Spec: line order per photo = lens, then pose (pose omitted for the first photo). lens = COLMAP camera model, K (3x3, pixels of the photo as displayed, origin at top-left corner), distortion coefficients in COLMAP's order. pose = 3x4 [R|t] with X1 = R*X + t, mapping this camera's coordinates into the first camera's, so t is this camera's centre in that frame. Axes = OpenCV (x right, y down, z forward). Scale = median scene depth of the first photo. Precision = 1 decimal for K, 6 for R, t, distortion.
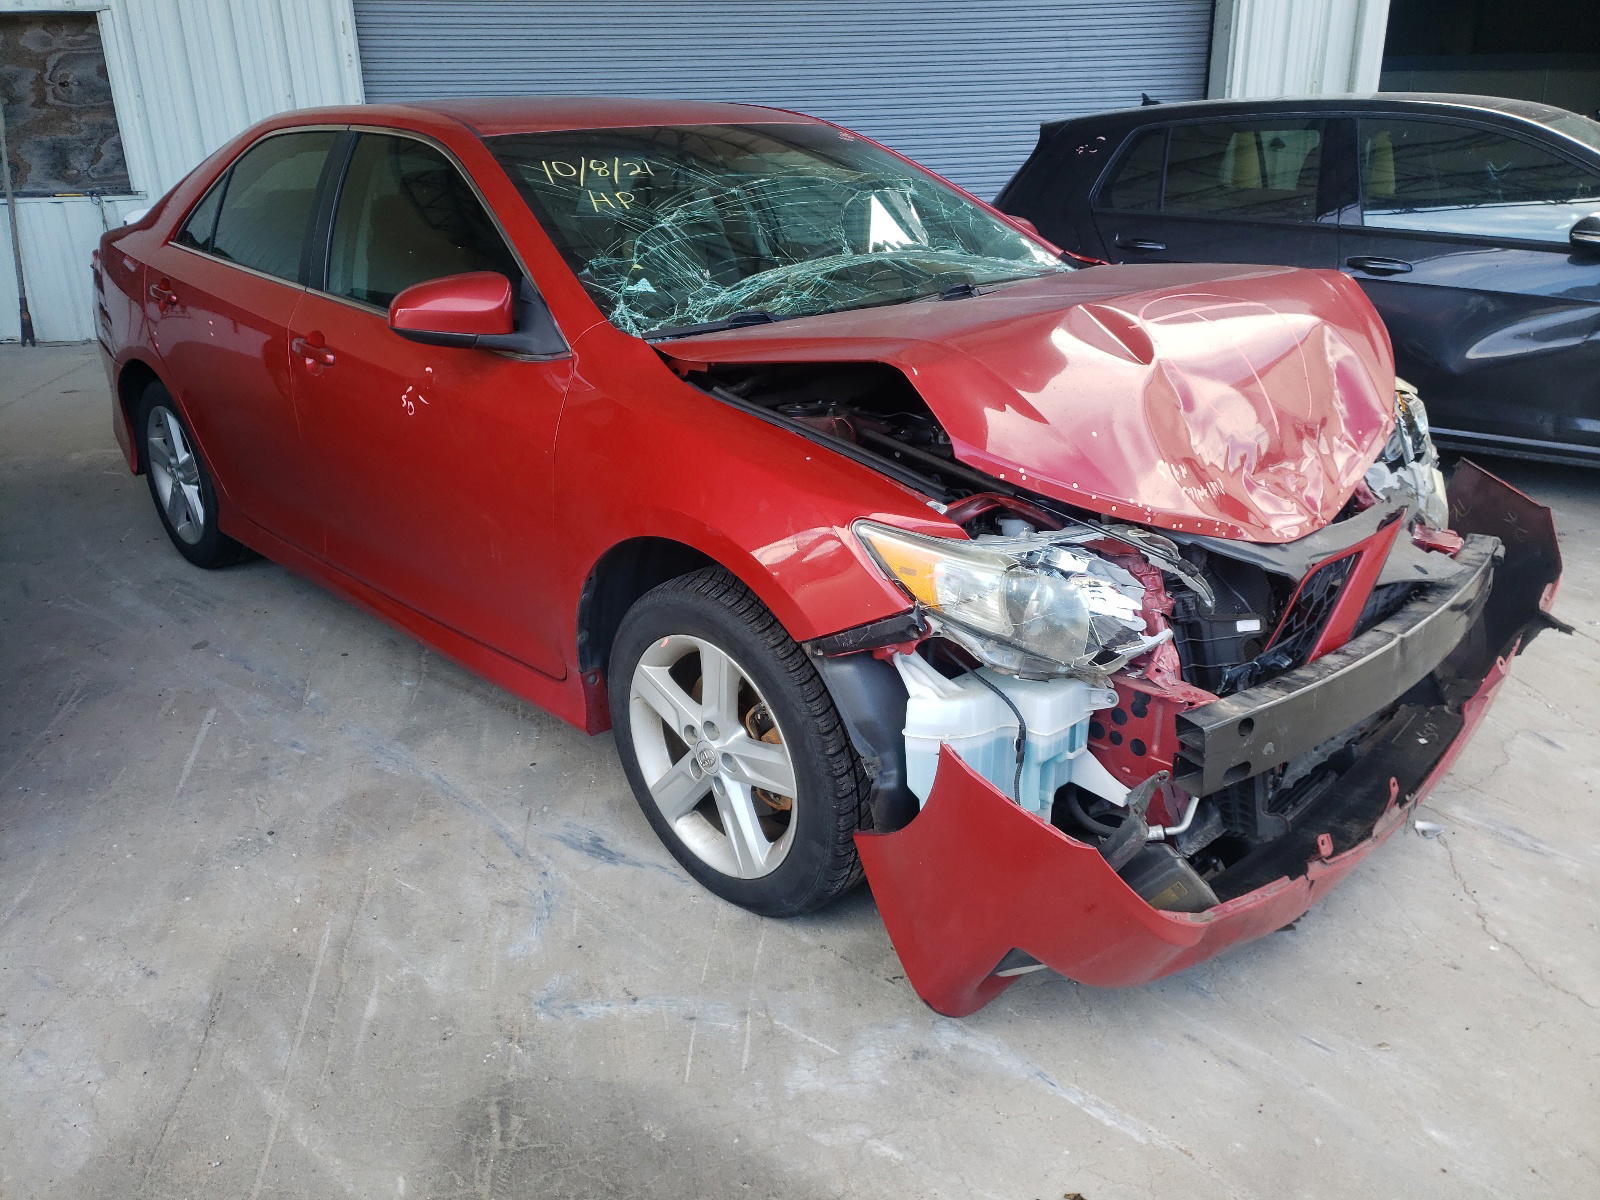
lens RADIAL K [[1215.6, 0, 801.6], [0, 1215.6, 561.2], [0, 0, 1]] dist [0.025841, 0.005209]
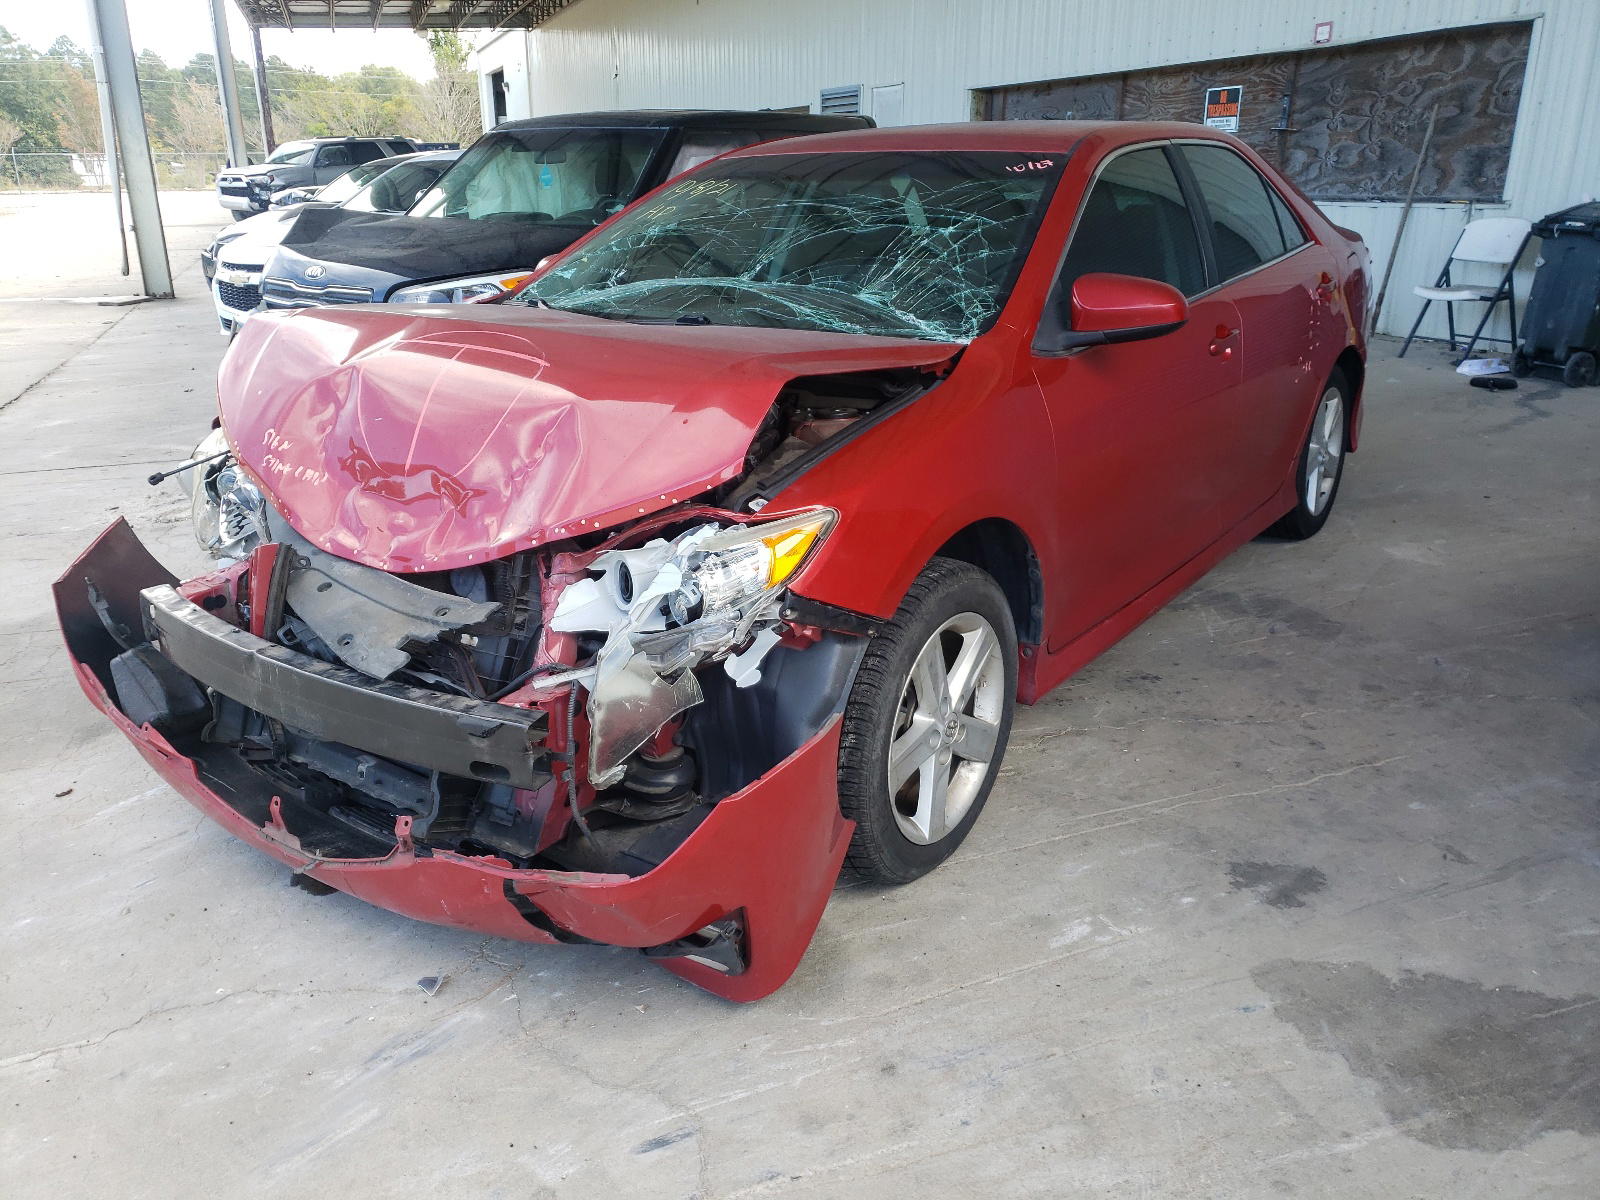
lens RADIAL K [[1198.6, 0, 800.0], [0, 1198.6, 600.0], [0, 0, 1]] dist [0.021560, 0.002299]
pose [[0.213549, 0.355931, -0.909786, 1.097201], [-0.324971, 0.904115, 0.277434, -0.308585], [0.921298, 0.236408, 0.308740, 0.805293]]
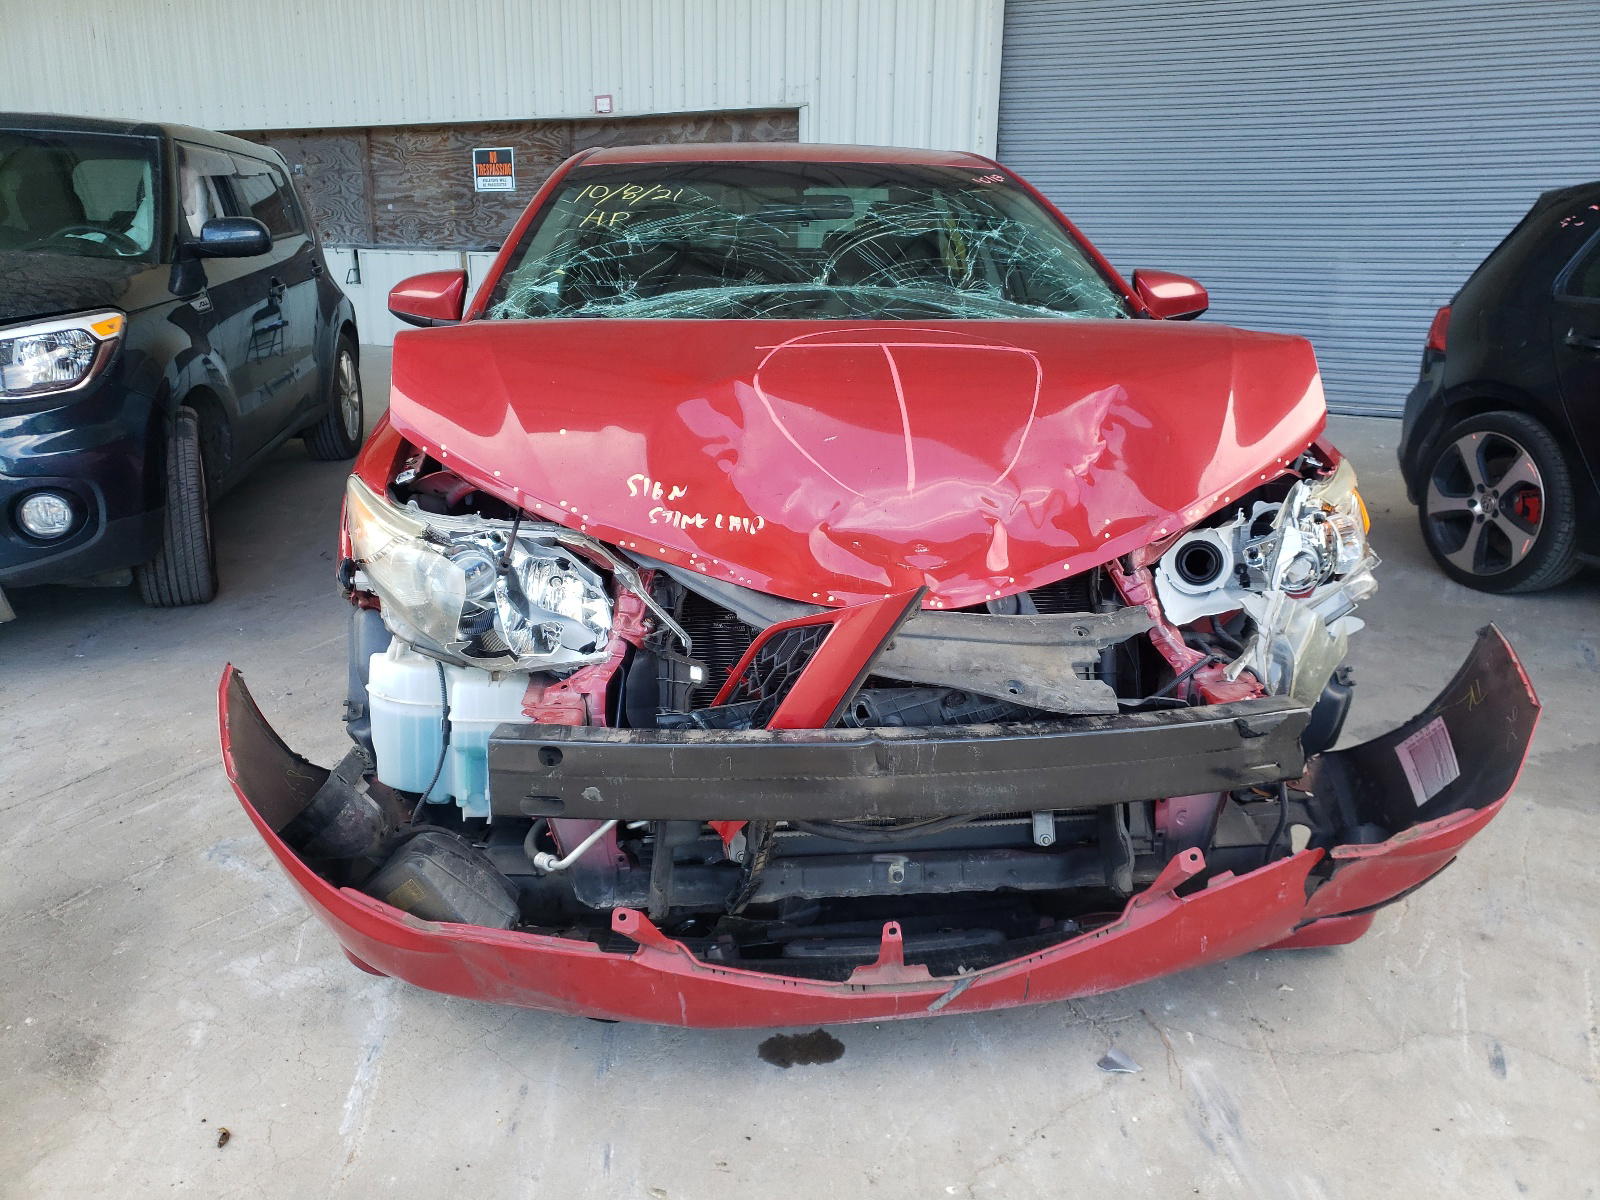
lens RADIAL K [[1198.6, 0, 800.0], [0, 1198.6, 600.0], [0, 0, 1]] dist [0.021560, 0.002299]
pose [[0.801062, 0.204681, -0.562500, 0.623442], [-0.227105, 0.973384, 0.030769, -0.030417], [0.553826, 0.103099, 0.826225, 0.222596]]
